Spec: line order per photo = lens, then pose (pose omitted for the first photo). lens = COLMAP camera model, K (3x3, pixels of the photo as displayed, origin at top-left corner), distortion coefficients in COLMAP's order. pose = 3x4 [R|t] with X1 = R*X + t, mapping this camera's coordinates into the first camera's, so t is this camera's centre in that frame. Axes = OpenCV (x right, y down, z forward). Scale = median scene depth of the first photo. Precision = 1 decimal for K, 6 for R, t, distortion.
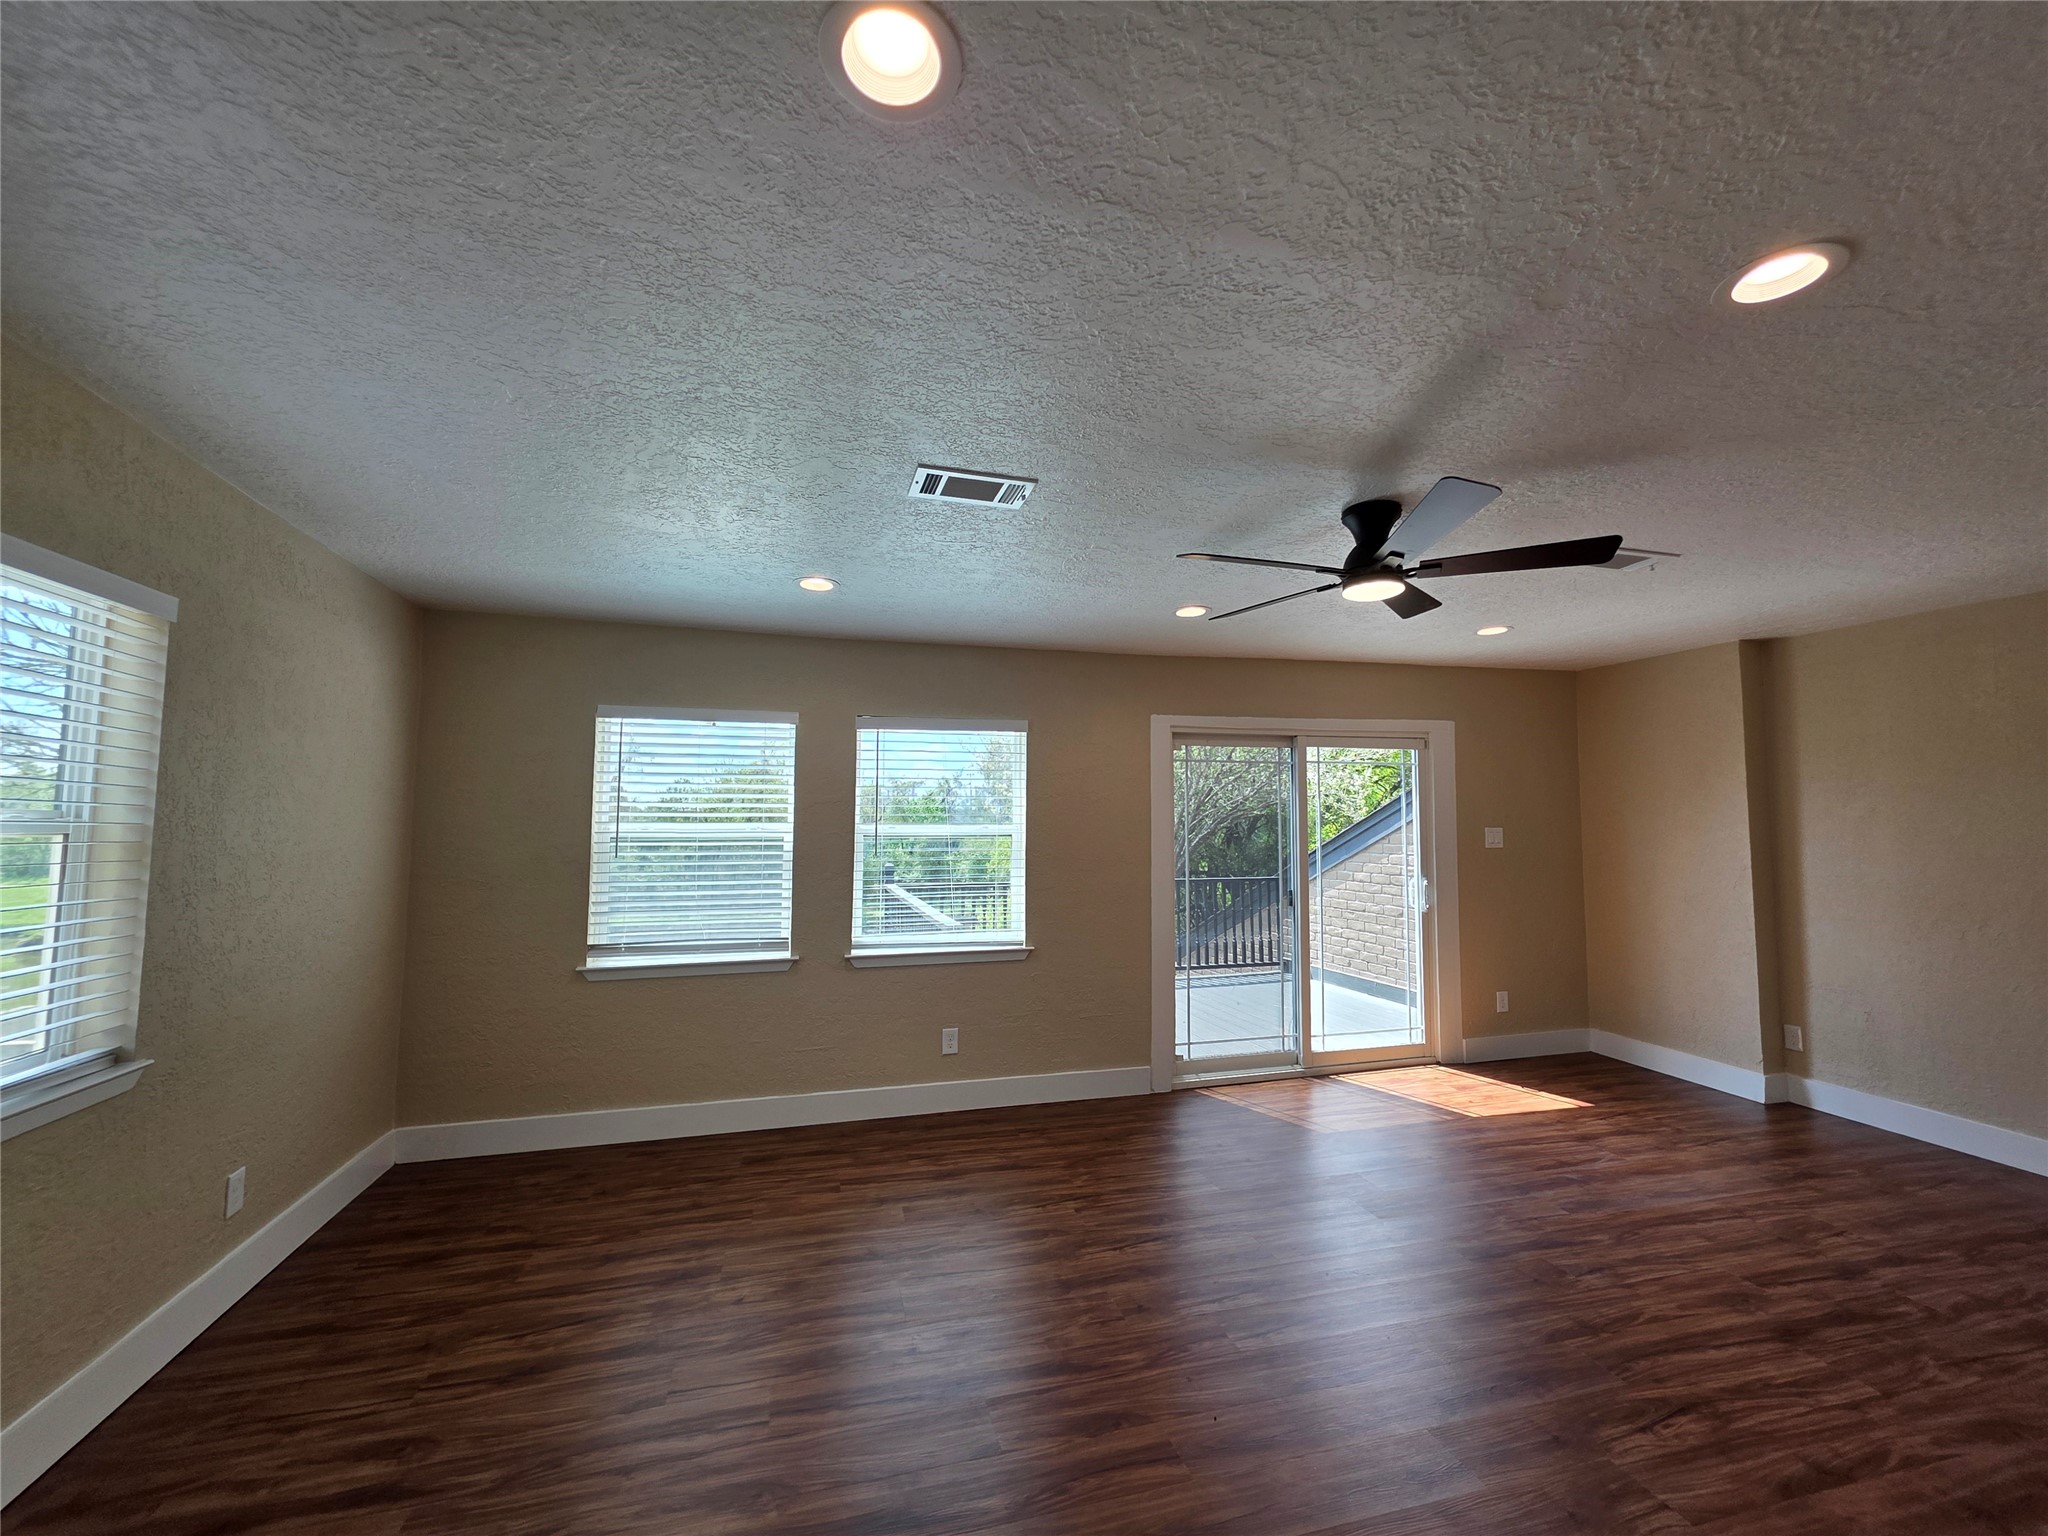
lens RADIAL K [[818.0, 0, 1031.8], [0, 818.0, 774.9], [0, 0, 1]] dist [0.002715, -0.000061]
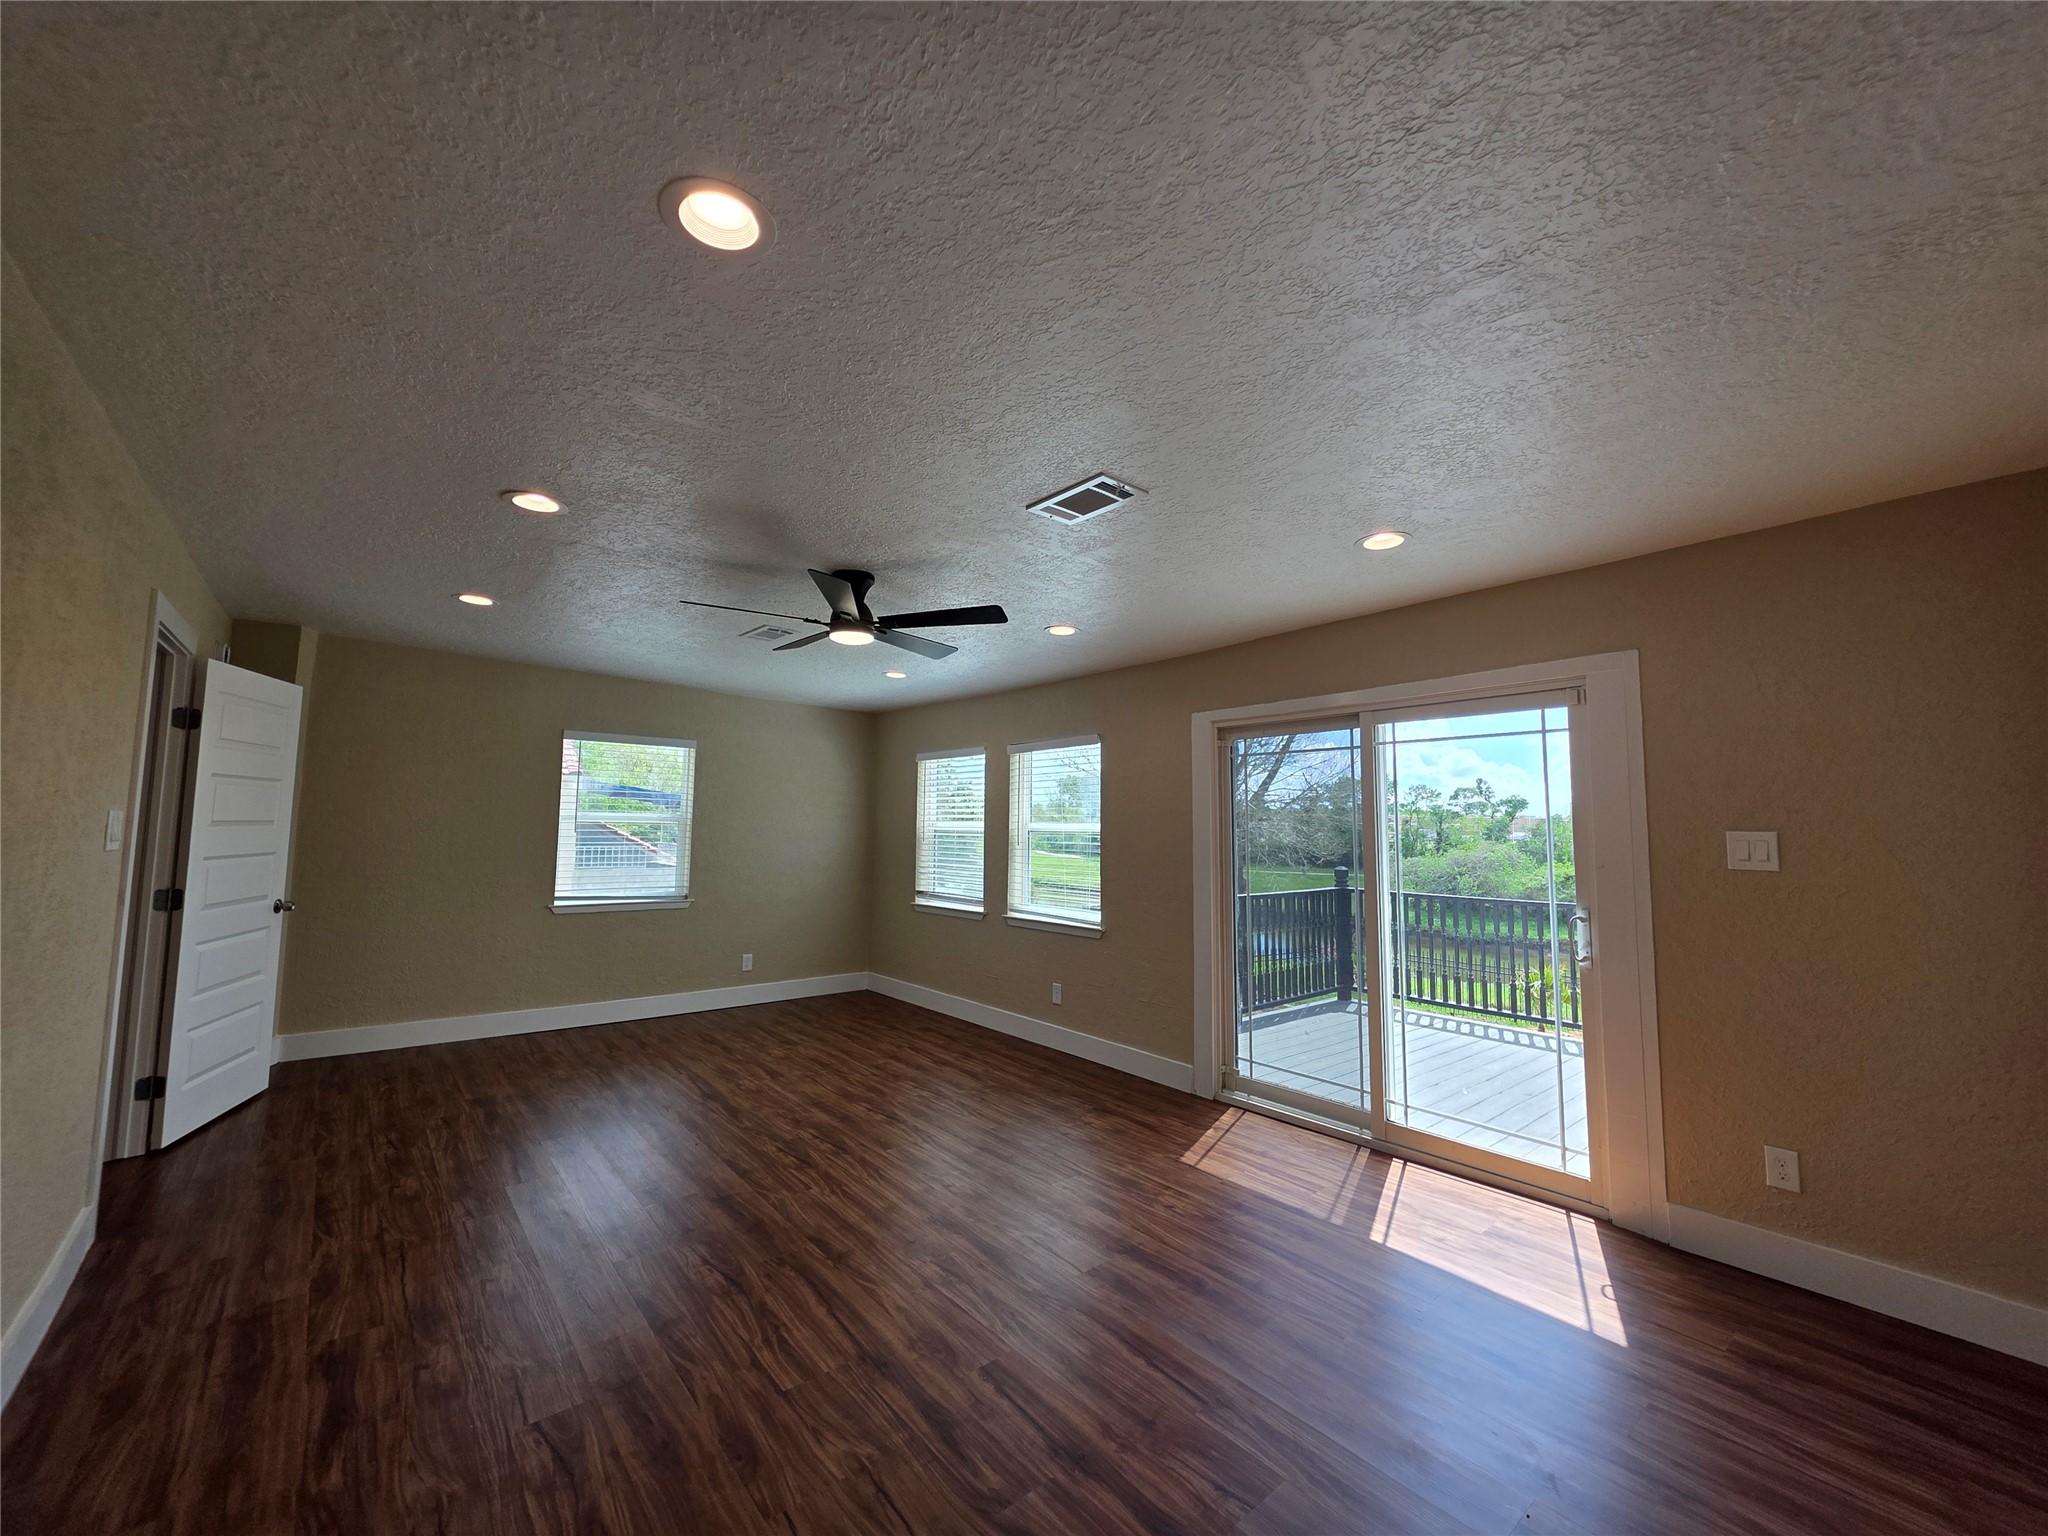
lens RADIAL K [[818.0, 0, 1031.2], [0, 818.0, 764.1], [0, 0, 1]] dist [0.002715, -0.000061]
pose [[0.418421, -0.065117, -0.905916, 1.062011], [0.045935, 0.997667, -0.050496, 0.032990], [0.907091, -0.020484, 0.420436, 0.440969]]
